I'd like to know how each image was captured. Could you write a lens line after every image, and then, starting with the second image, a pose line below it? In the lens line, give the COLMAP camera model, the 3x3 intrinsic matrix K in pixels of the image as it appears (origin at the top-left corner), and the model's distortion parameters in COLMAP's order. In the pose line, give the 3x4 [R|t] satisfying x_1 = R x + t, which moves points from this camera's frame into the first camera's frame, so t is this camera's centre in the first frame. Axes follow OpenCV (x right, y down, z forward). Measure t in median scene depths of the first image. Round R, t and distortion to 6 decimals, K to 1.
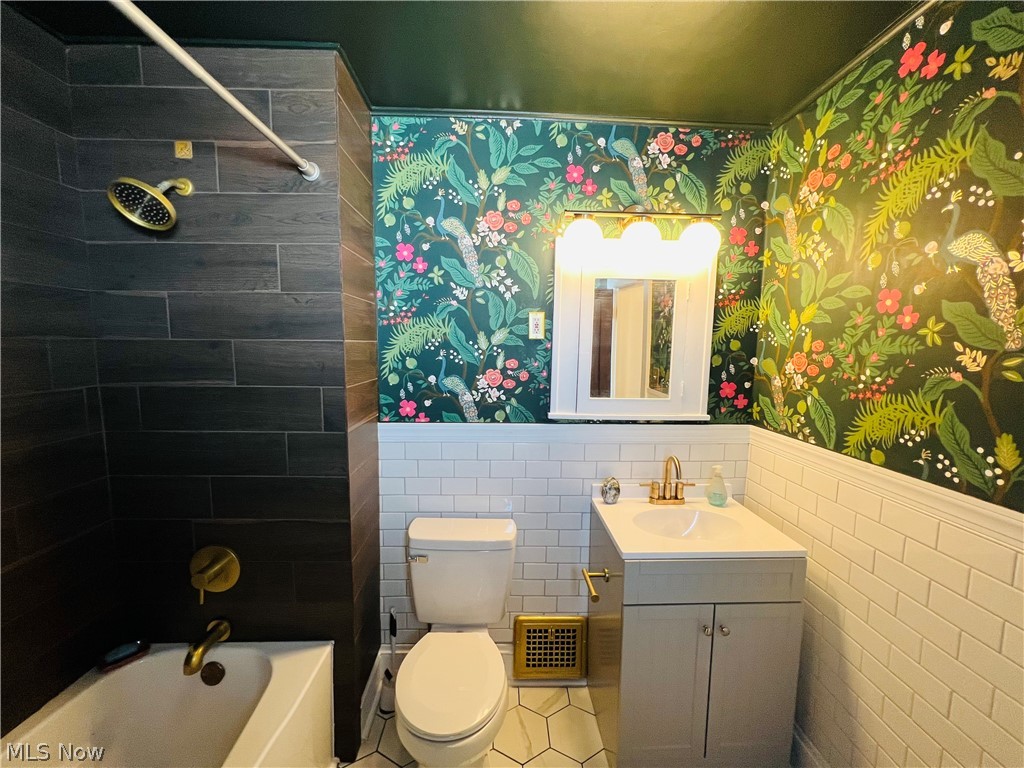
lens RADIAL K [[413.0, 0, 513.4], [0, 413.0, 383.2], [0, 0, 1]] dist [-0.002468, 0.000728]
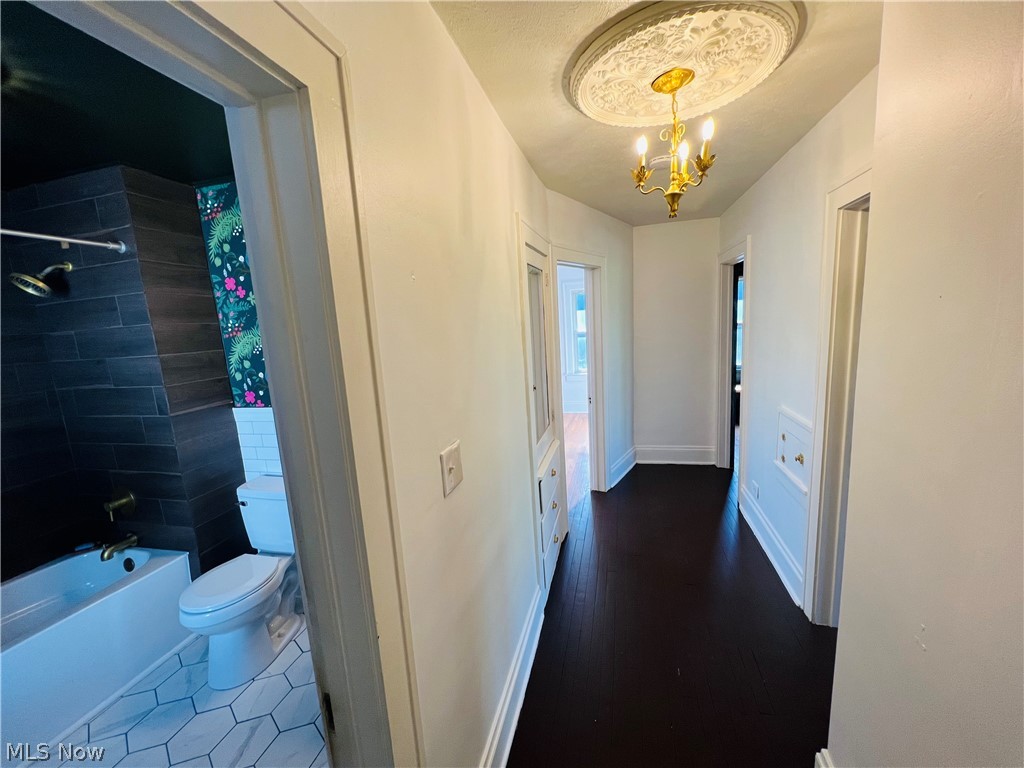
lens RADIAL K [[413.0, 0, 516.8], [0, 413.0, 382.9], [0, 0, 1]] dist [-0.002468, 0.000728]
pose [[0.958896, -0.031533, -0.281999, 1.025762], [0.047767, 0.997562, 0.050878, -0.014235], [0.279707, -0.062257, 0.958065, -0.065553]]
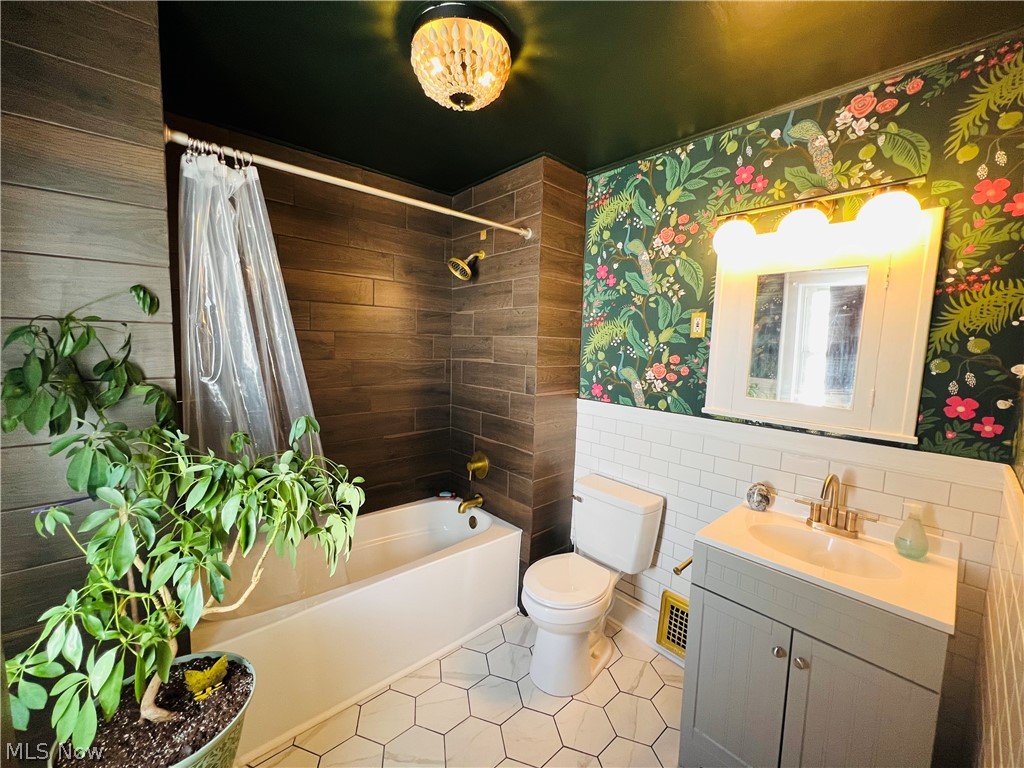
lens RADIAL K [[413.0, 0, 513.1], [0, 413.0, 383.2], [0, 0, 1]] dist [-0.002468, 0.000728]
pose [[0.644811, 0.082404, -0.759887, 0.594413], [-0.100018, 0.994720, 0.022999, 0.036917], [0.757770, 0.061173, 0.649648, -0.060245]]
